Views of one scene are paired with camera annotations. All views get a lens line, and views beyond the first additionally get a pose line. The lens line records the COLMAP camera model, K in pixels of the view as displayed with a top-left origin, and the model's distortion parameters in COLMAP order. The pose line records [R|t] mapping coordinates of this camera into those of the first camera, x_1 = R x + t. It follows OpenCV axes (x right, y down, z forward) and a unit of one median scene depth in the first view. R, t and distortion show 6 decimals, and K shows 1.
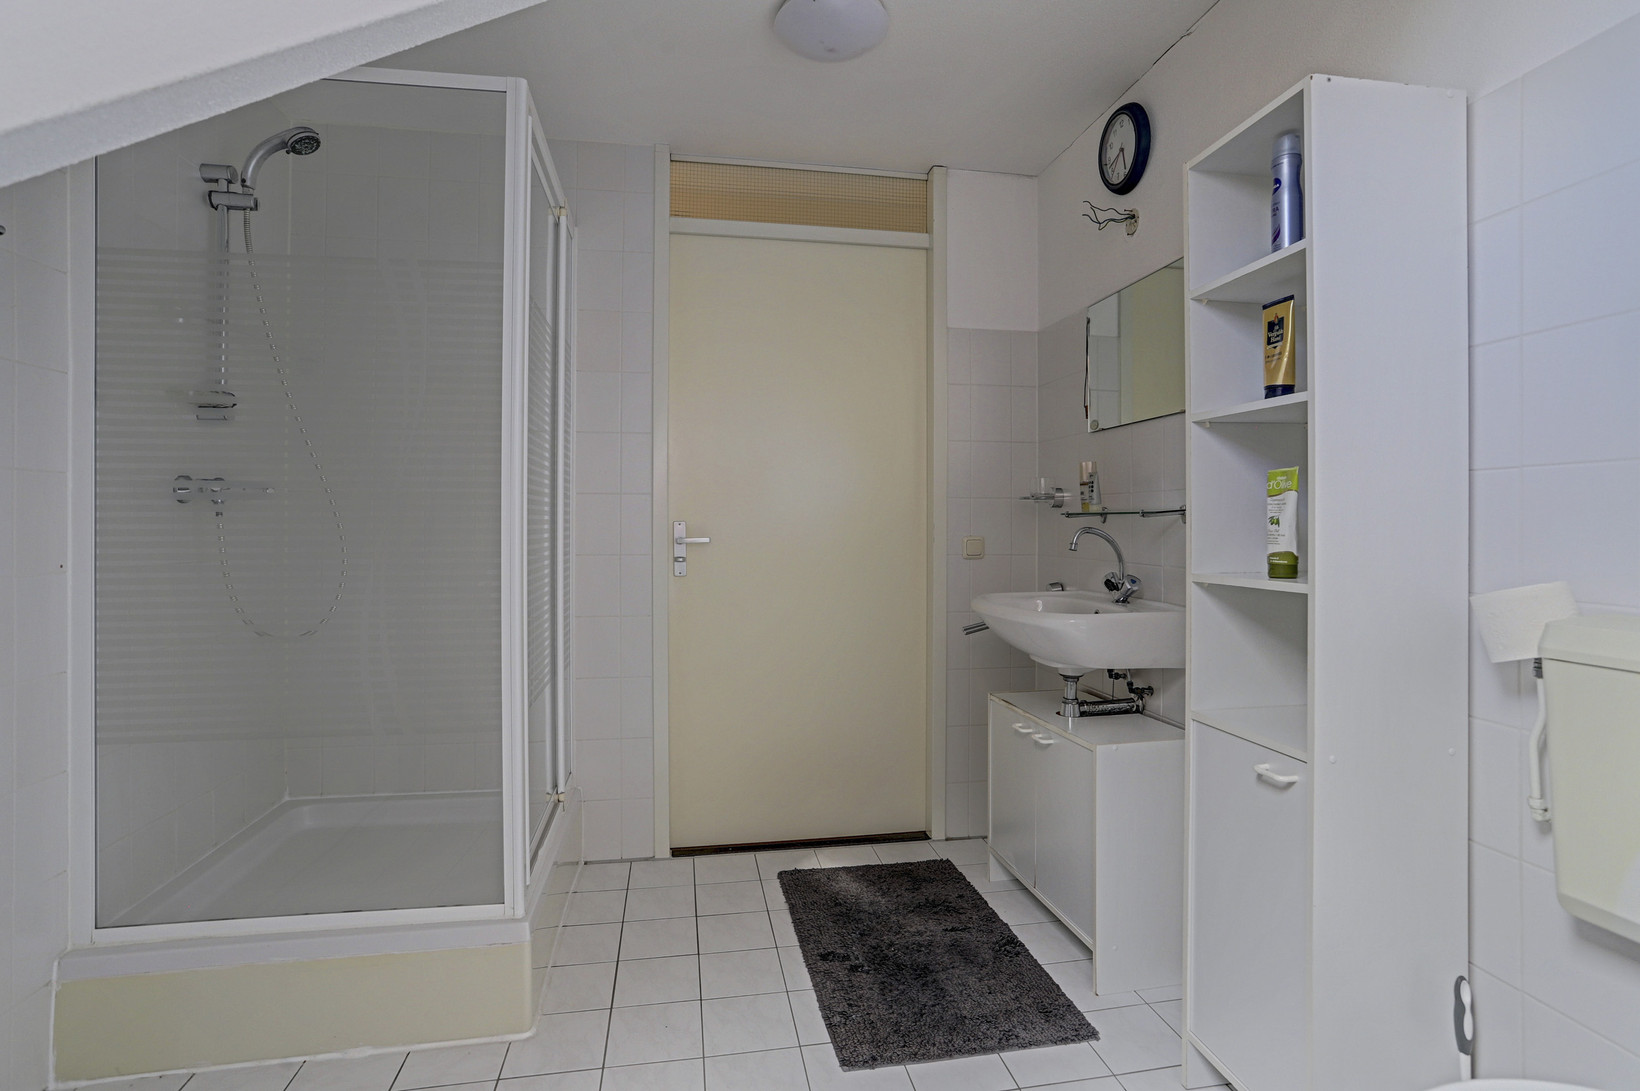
lens RADIAL K [[794.6, 0, 817.3], [0, 794.6, 540.8], [0, 0, 1]] dist [-0.045879, 0.024355]
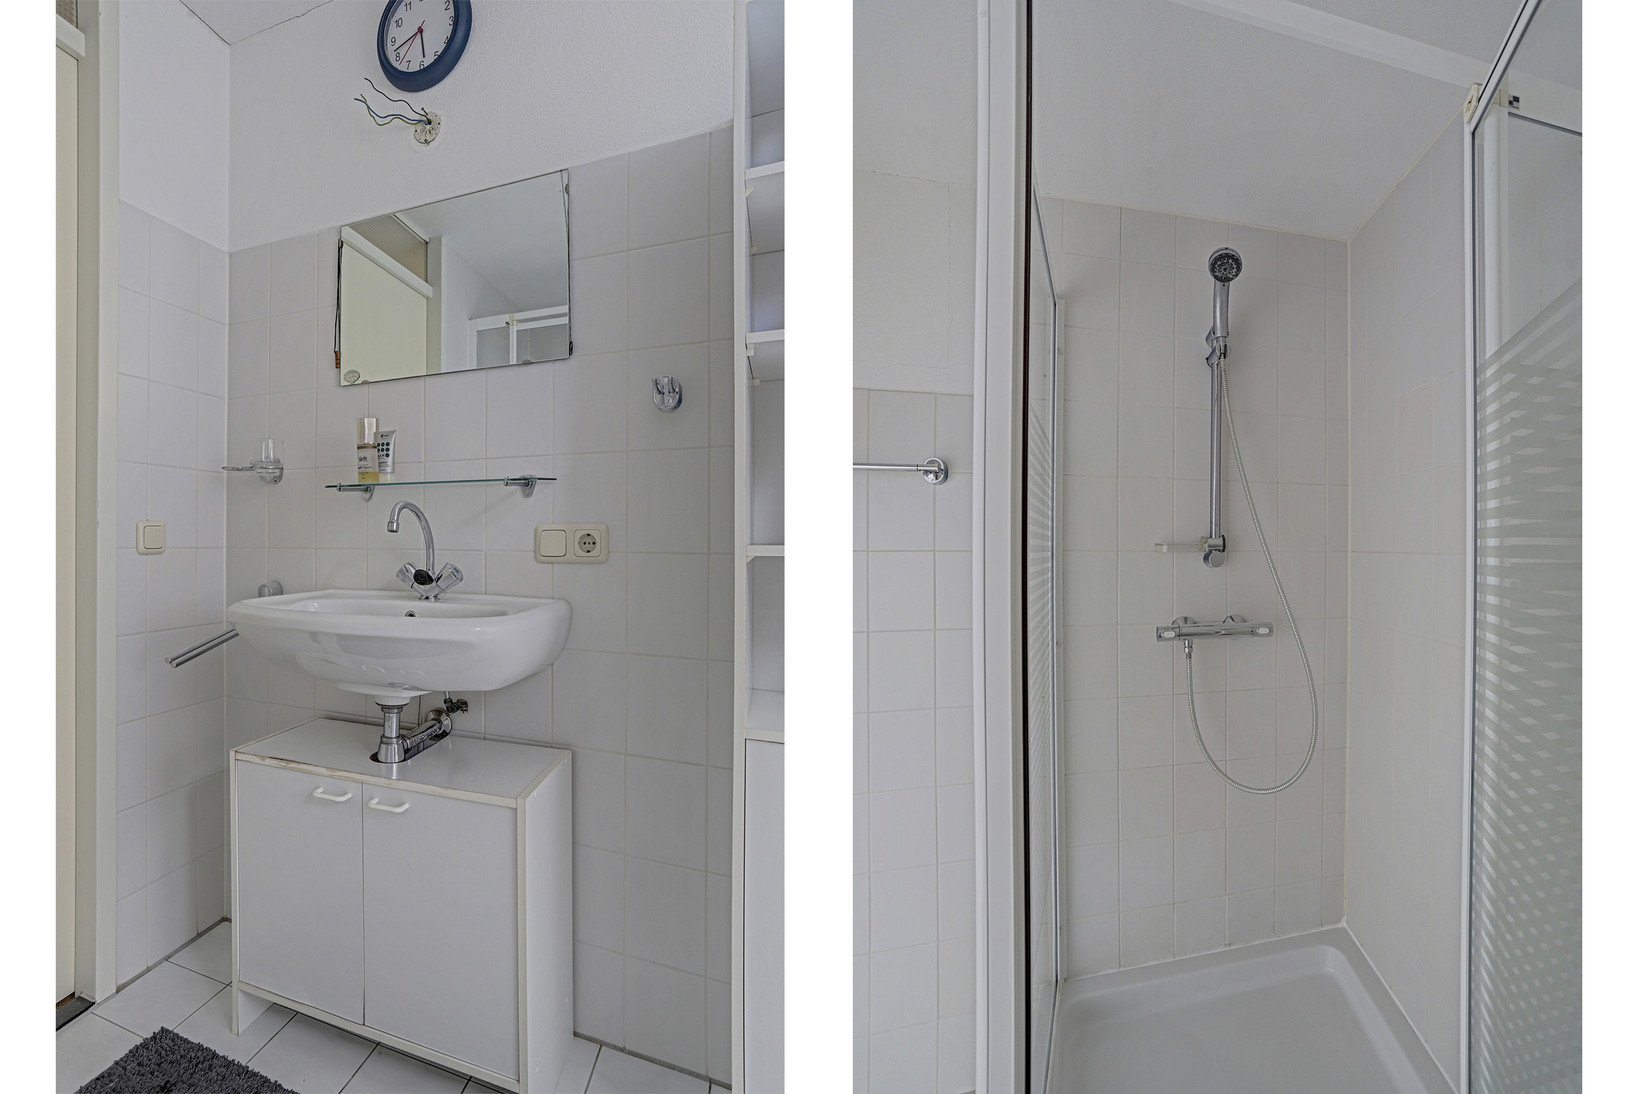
lens RADIAL K [[813.2, 0, 819.5], [0, 813.2, 538.7], [0, 0, 1]] dist [-0.028086, 0.000172]
pose [[0.568734, -0.002685, 0.822517, -0.049422], [0.003610, 0.999993, 0.000768, 0.016682], [-0.822514, 0.002532, 0.568740, 0.211144]]
